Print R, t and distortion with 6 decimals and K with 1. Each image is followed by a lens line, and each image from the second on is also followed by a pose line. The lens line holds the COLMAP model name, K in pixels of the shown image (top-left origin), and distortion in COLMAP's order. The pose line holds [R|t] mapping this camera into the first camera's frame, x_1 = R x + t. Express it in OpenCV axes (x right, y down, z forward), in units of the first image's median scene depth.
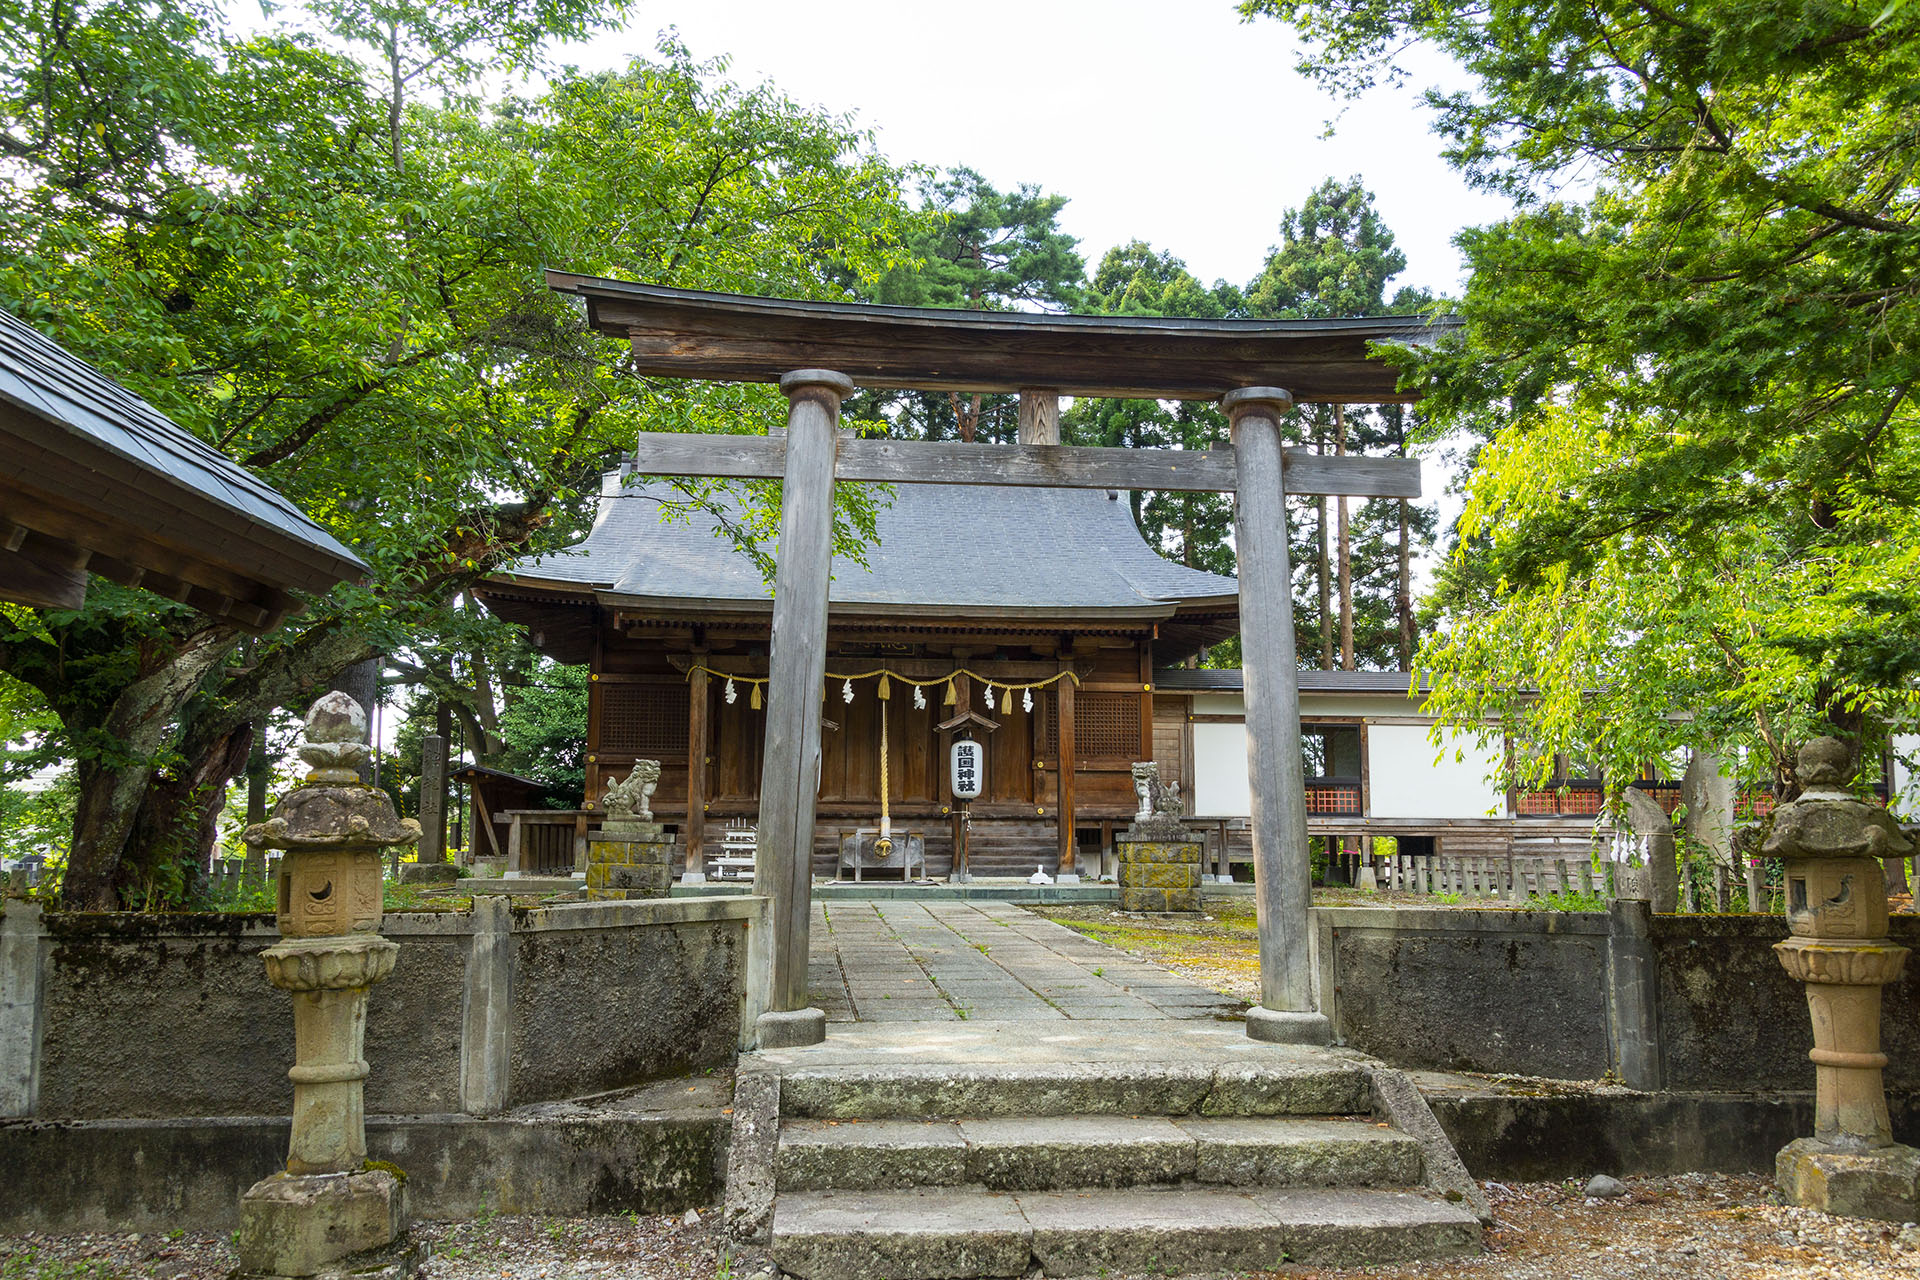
lens RADIAL K [[1380.4, 0, 961.5], [0, 1380.4, 639.9], [0, 0, 1]] dist [-0.006808, -0.000227]
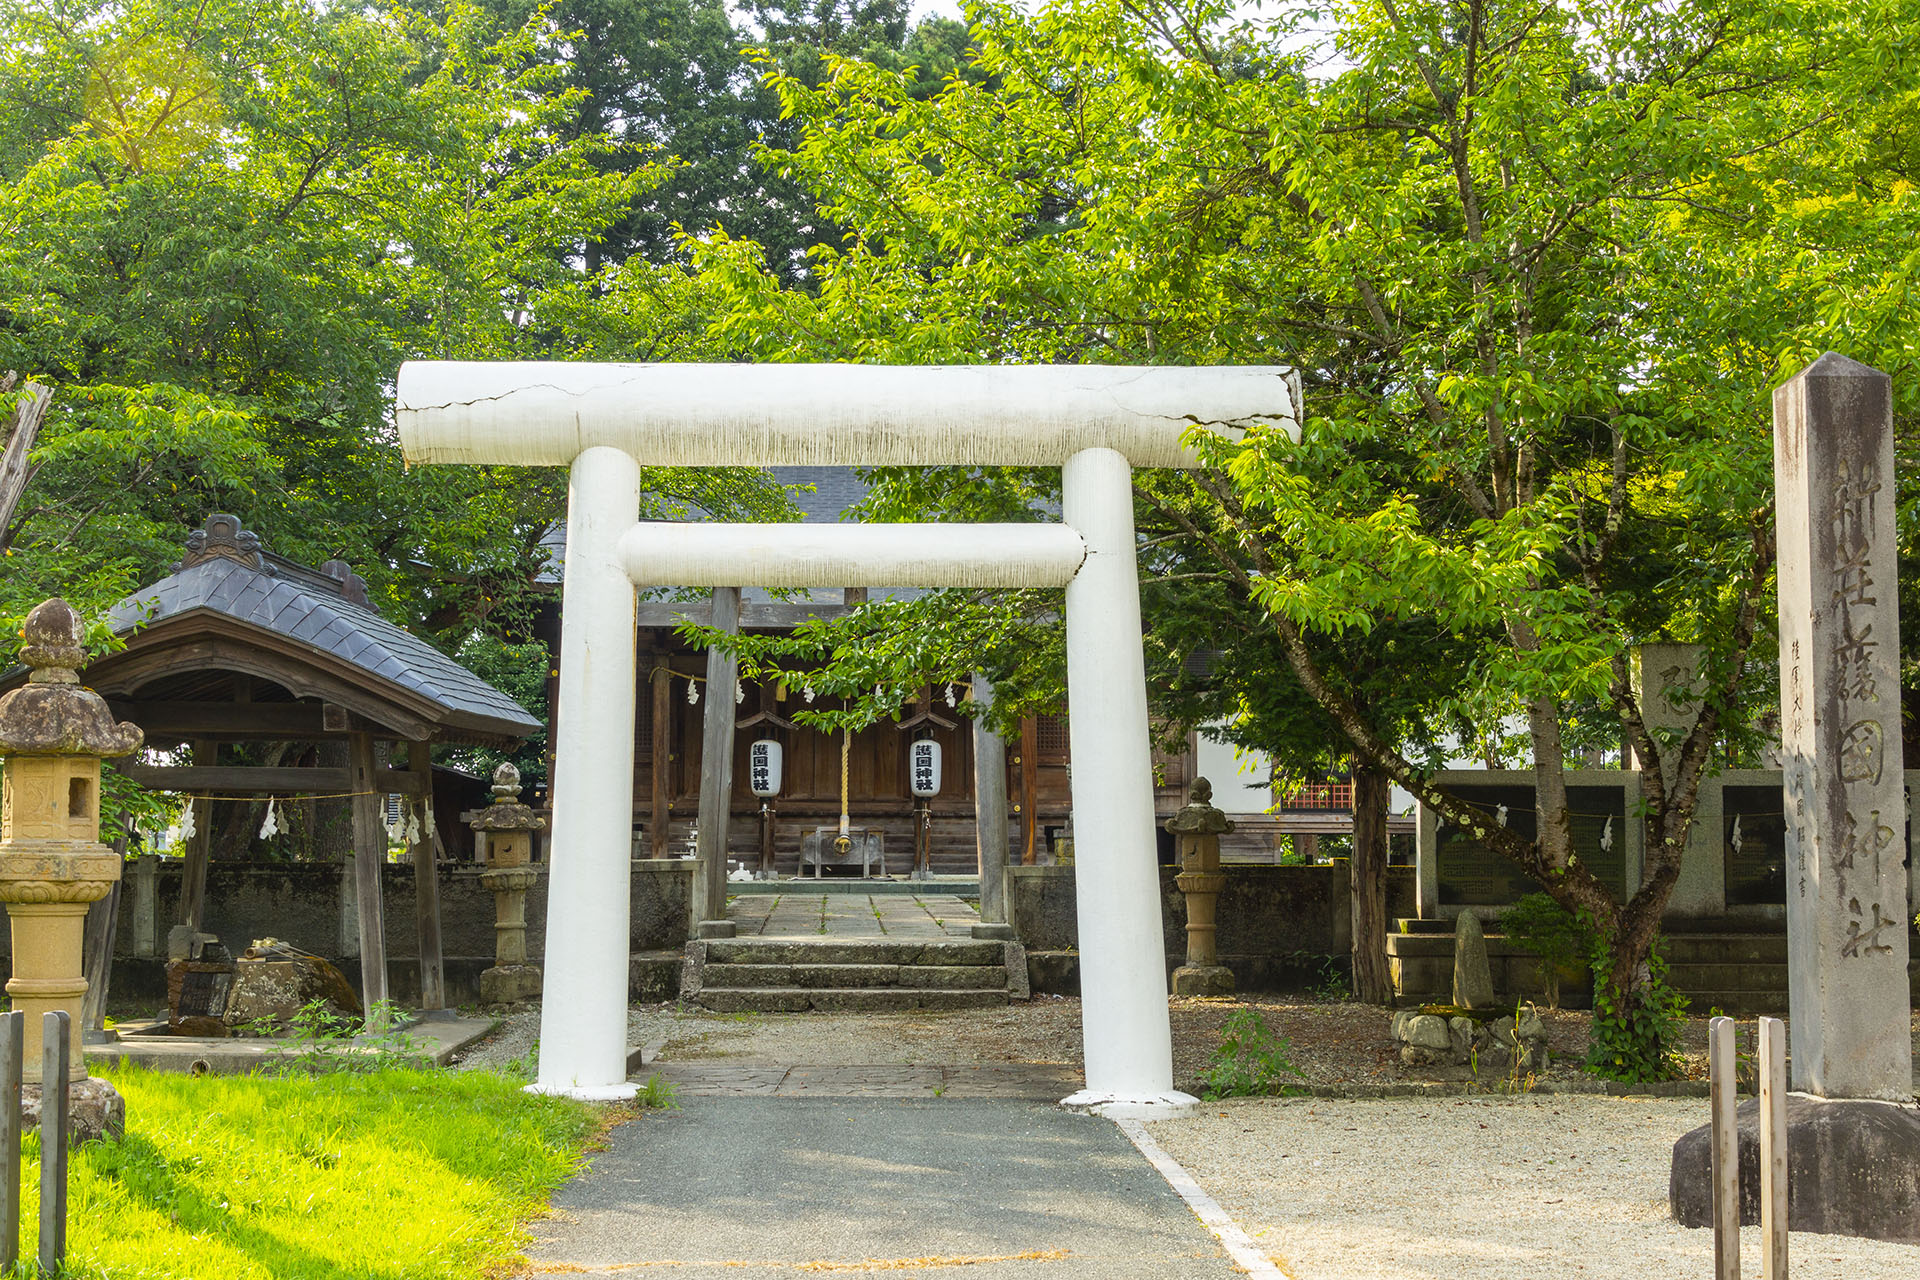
lens RADIAL K [[2378.3, 0, 960.1], [0, 2378.3, 639.9], [0, 0, 1]] dist [0.004159, 0.000000]
pose [[0.998089, -0.007461, -0.061344, 0.139925], [0.010797, 0.998470, 0.054230, -0.096556], [0.060845, -0.054788, 0.996642, -0.746450]]
